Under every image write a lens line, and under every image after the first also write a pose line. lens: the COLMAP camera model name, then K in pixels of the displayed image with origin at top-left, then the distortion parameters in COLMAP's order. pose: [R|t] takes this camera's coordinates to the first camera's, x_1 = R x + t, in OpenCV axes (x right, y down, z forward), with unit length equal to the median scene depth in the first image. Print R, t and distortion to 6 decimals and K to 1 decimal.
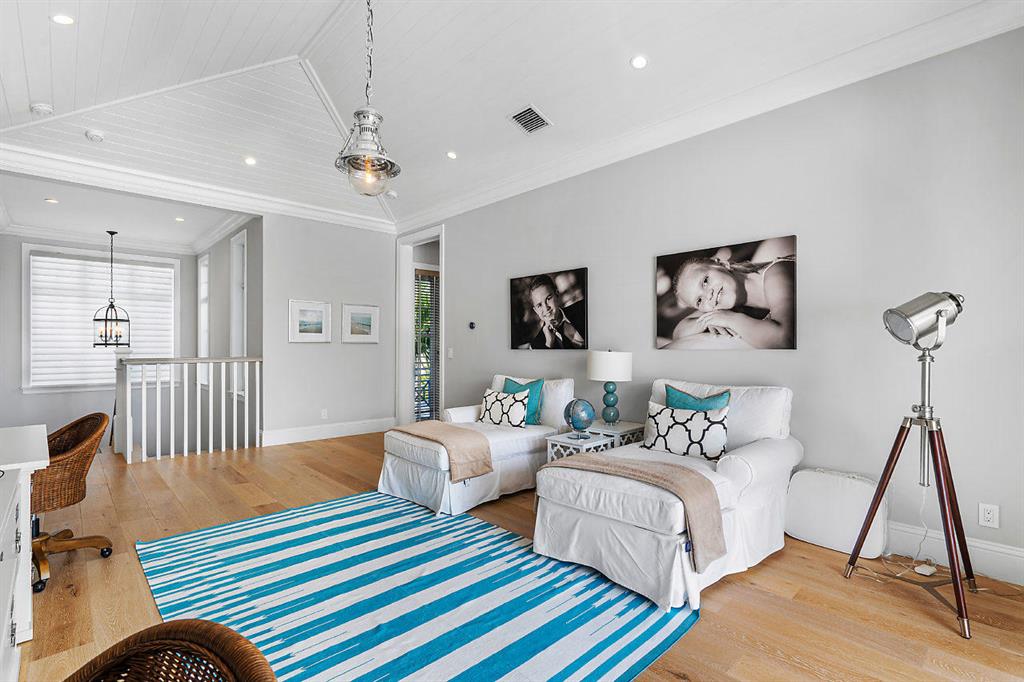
lens RADIAL K [[477.4, 0, 504.9], [0, 477.4, 342.6], [0, 0, 1]] dist [0.000962, 0.000482]
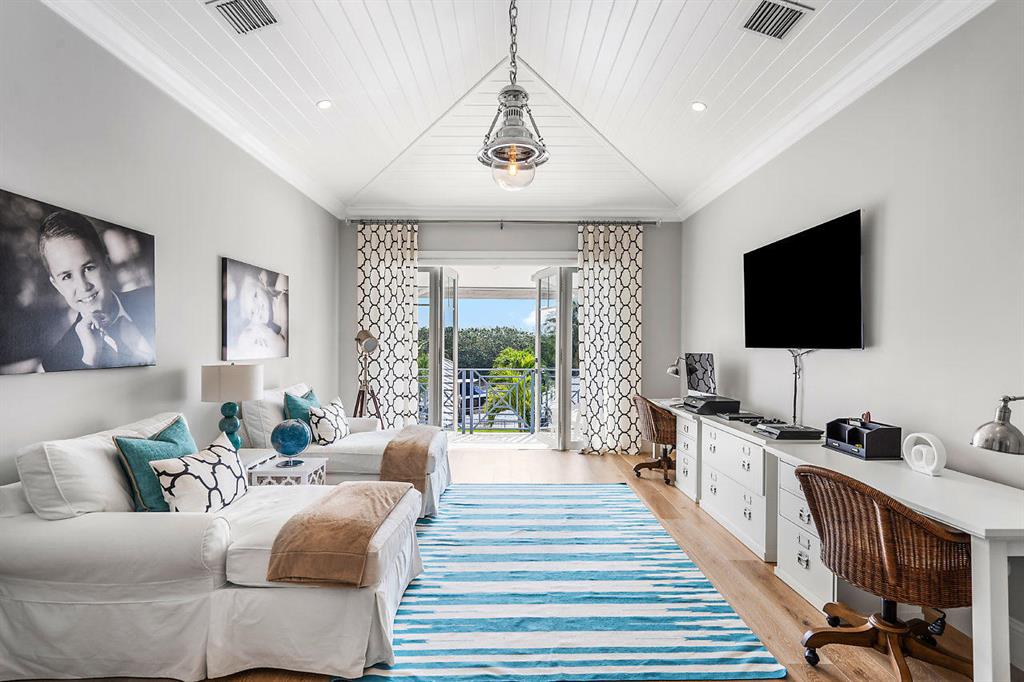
lens RADIAL K [[525.4, 0, 514.9], [0, 525.4, 346.7], [0, 0, 1]] dist [0.011219, 0.000104]
pose [[-0.743352, -0.003583, 0.668890, -0.614841], [-0.006633, 0.999976, -0.002014, -0.011870], [-0.668867, -0.005934, -0.743358, 1.126456]]
